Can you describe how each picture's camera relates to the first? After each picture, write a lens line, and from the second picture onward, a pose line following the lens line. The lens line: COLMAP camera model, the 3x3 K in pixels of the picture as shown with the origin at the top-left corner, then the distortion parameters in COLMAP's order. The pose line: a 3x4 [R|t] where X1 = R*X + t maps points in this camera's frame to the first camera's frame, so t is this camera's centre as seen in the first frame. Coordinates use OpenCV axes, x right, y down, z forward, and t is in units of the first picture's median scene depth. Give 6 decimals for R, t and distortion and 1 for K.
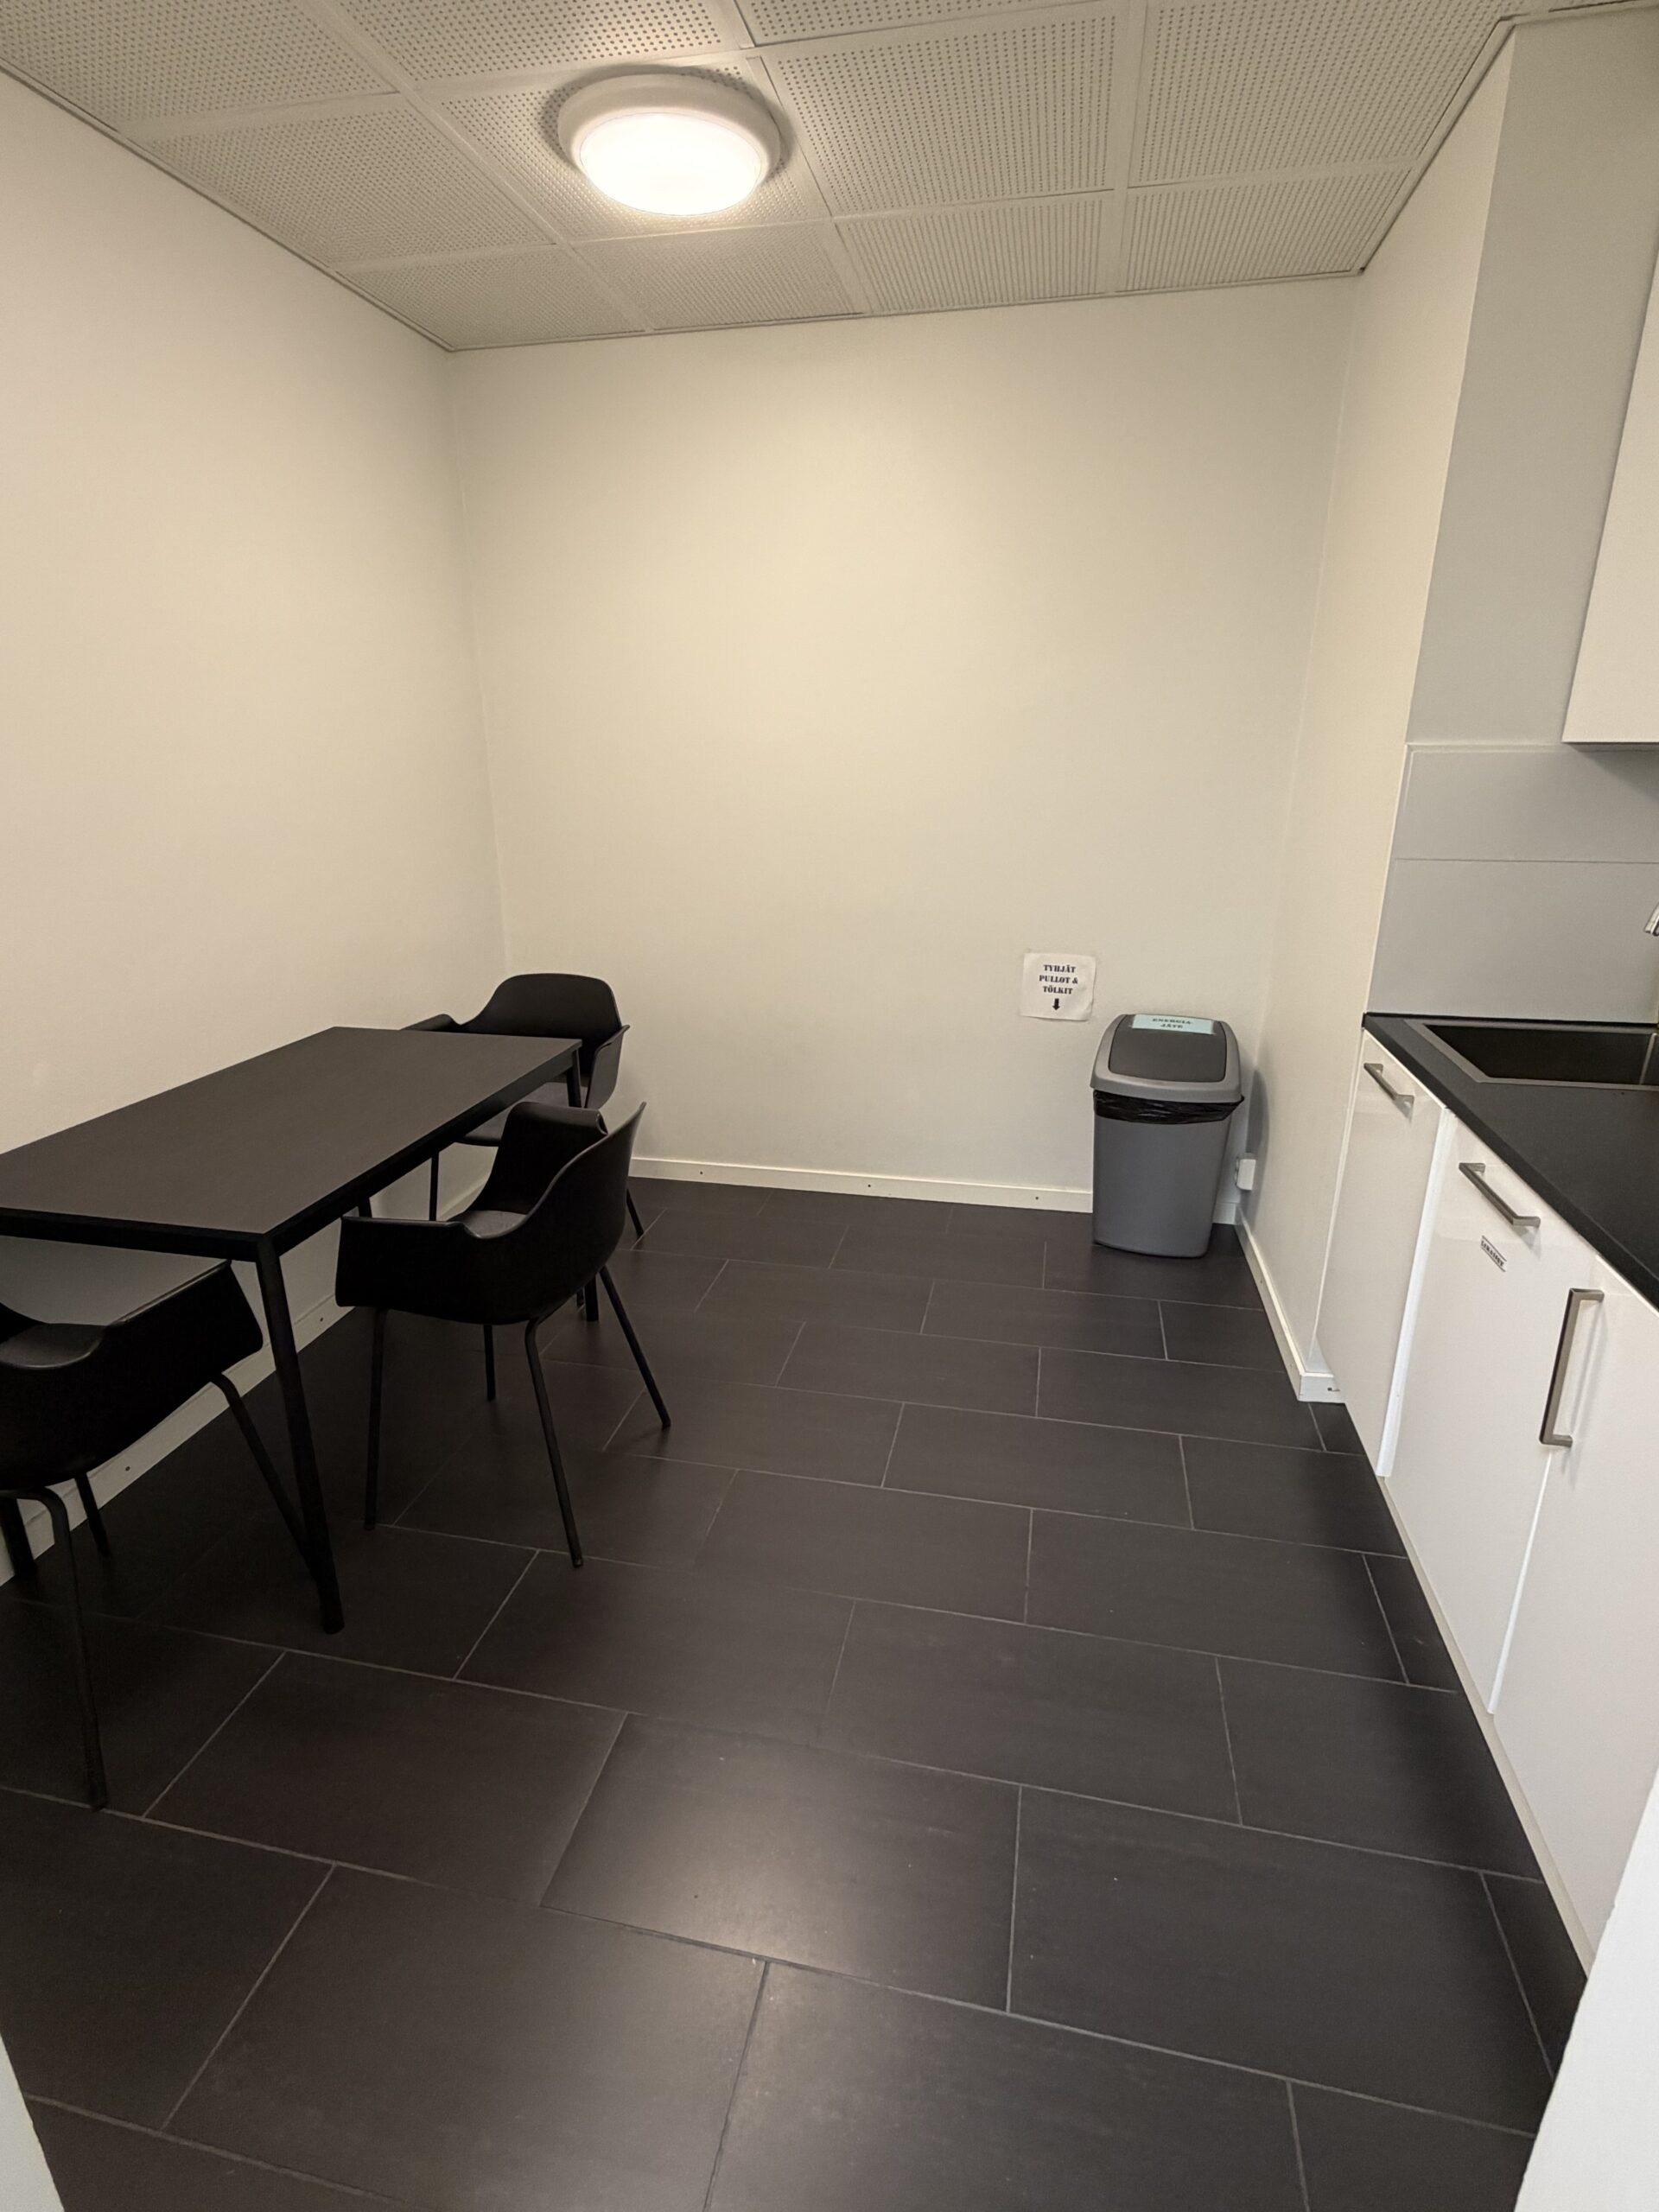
lens RADIAL K [[1073.4, 0, 829.5], [0, 1073.4, 1106.0], [0, 0, 1]] dist [-0.001515, 0.000981]
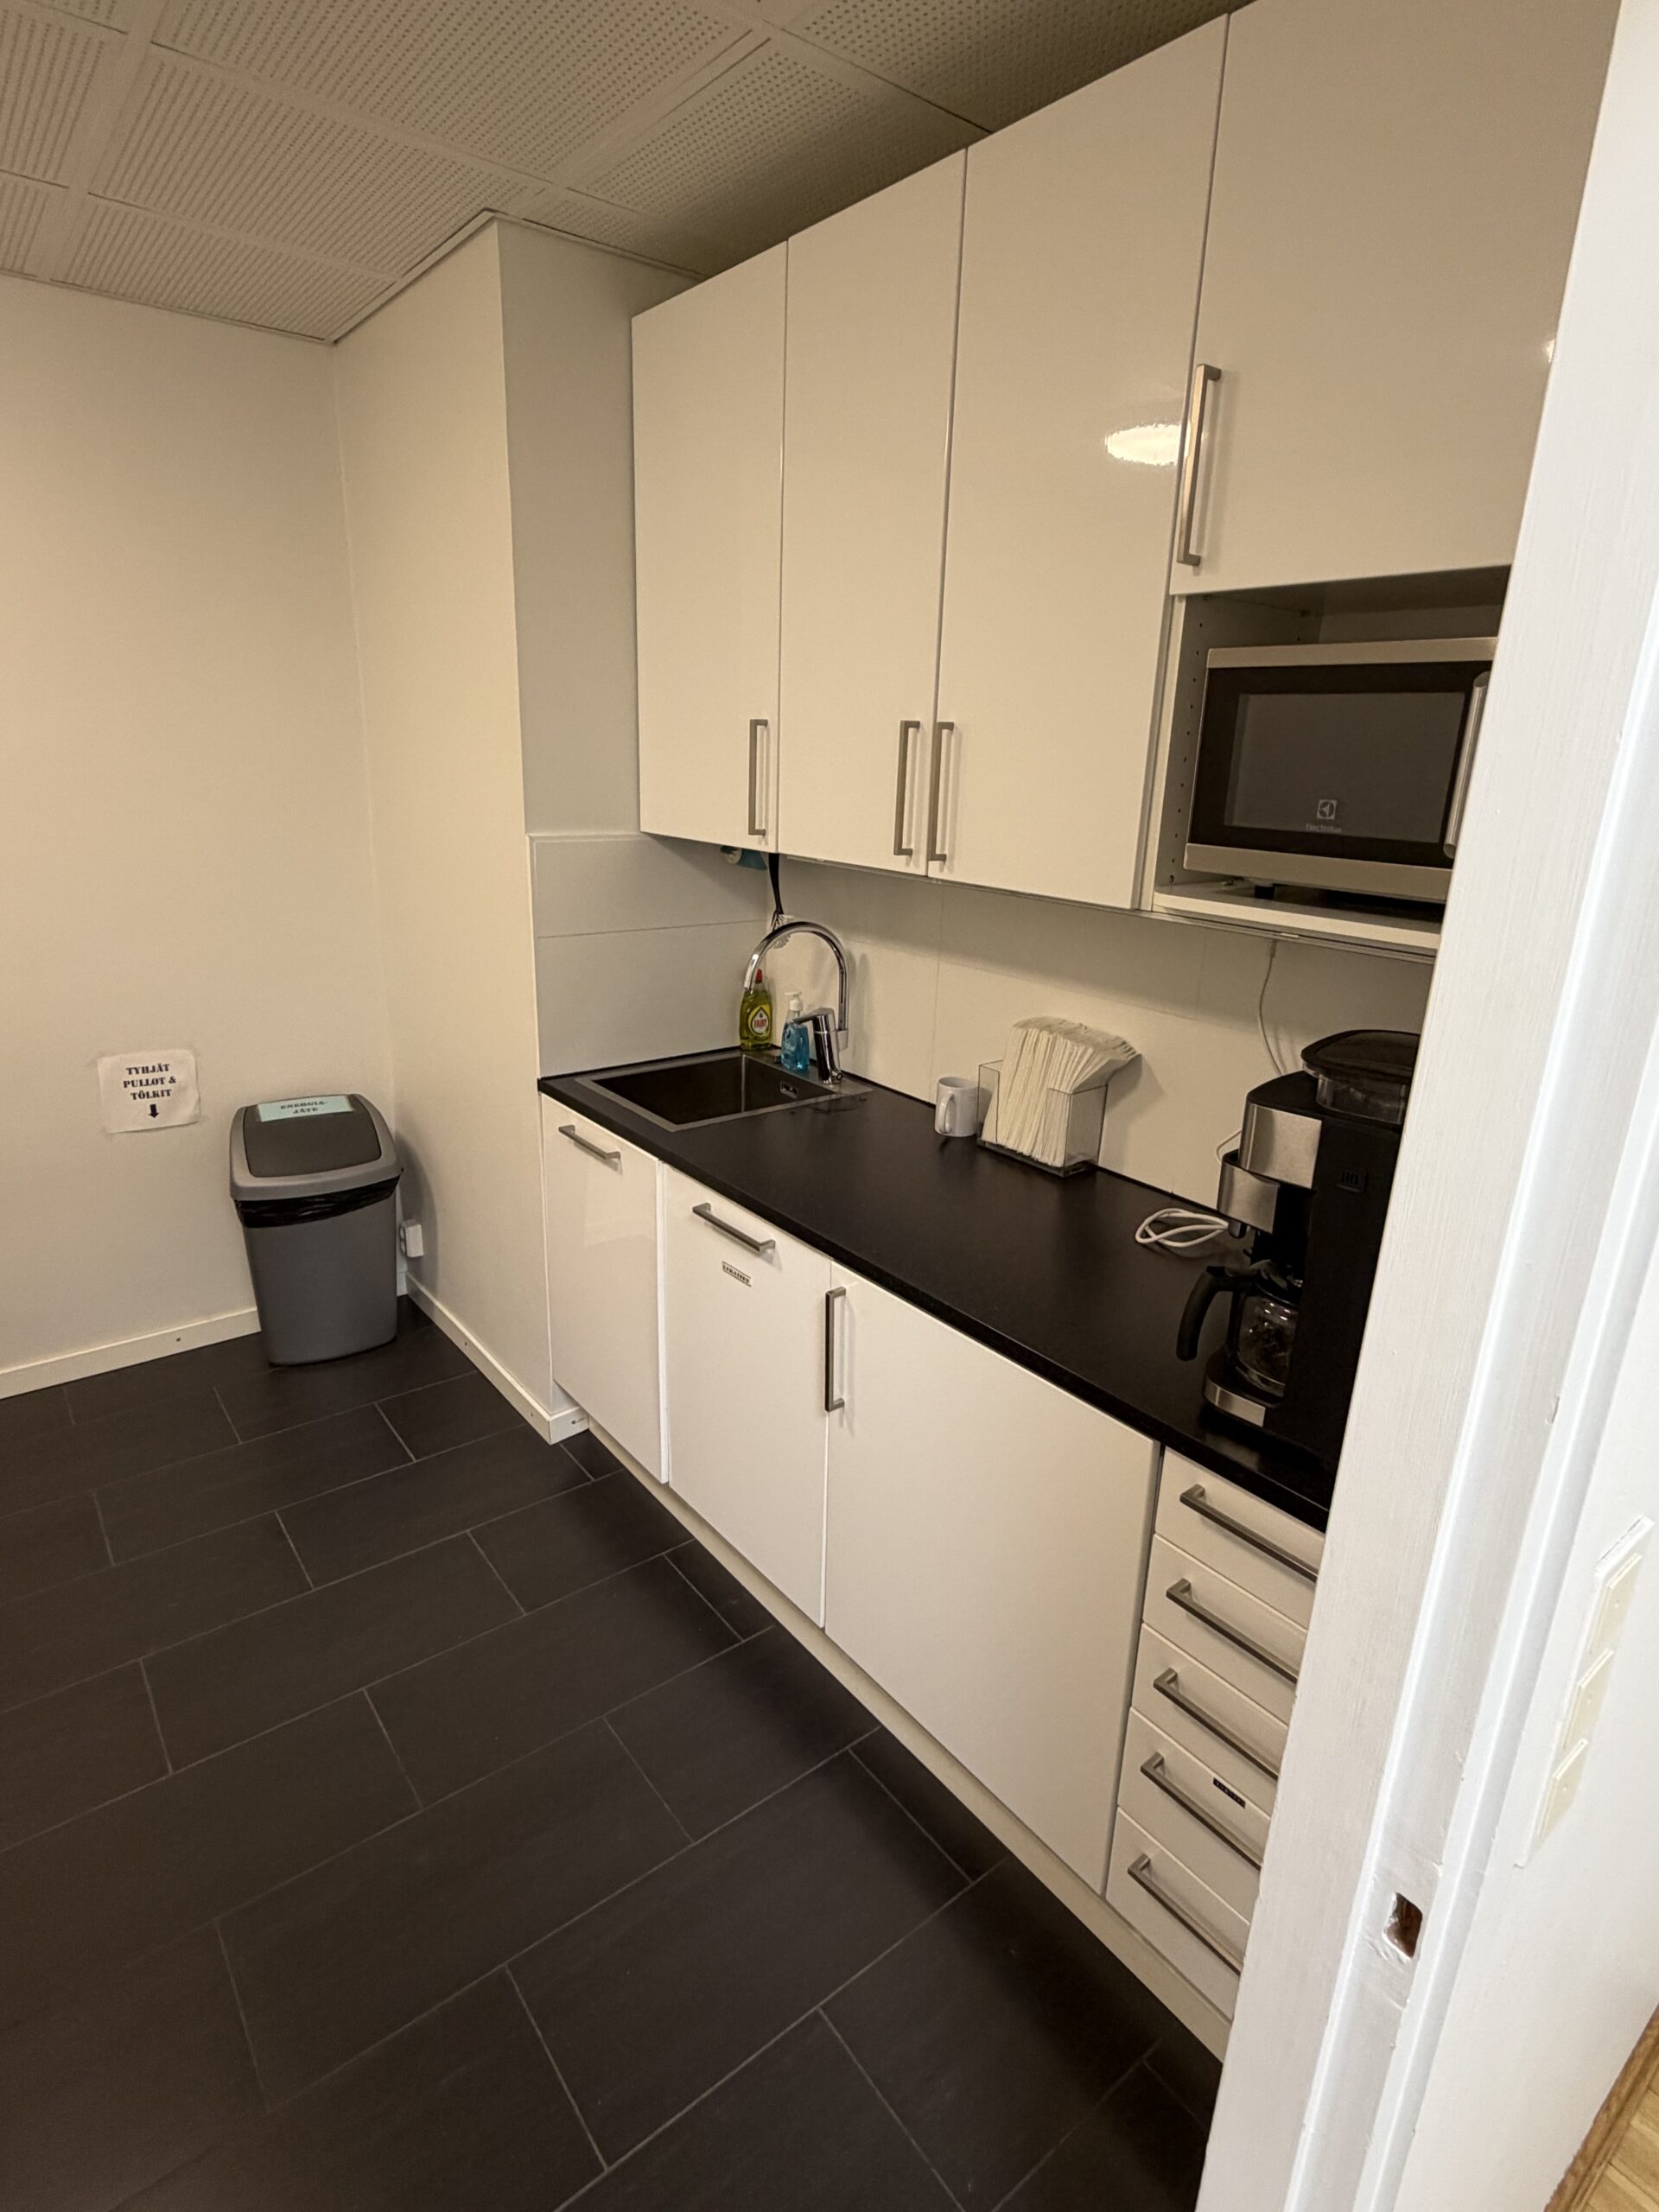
lens RADIAL K [[1160.1, 0, 829.5], [0, 1160.1, 1106.0], [0, 0, 1]] dist [0.001171, 0.000973]
pose [[0.643736, -0.207401, 0.736607, -0.121772], [0.213148, 0.973075, 0.087707, -0.070363], [-0.734964, 0.100546, 0.670610, 0.009779]]
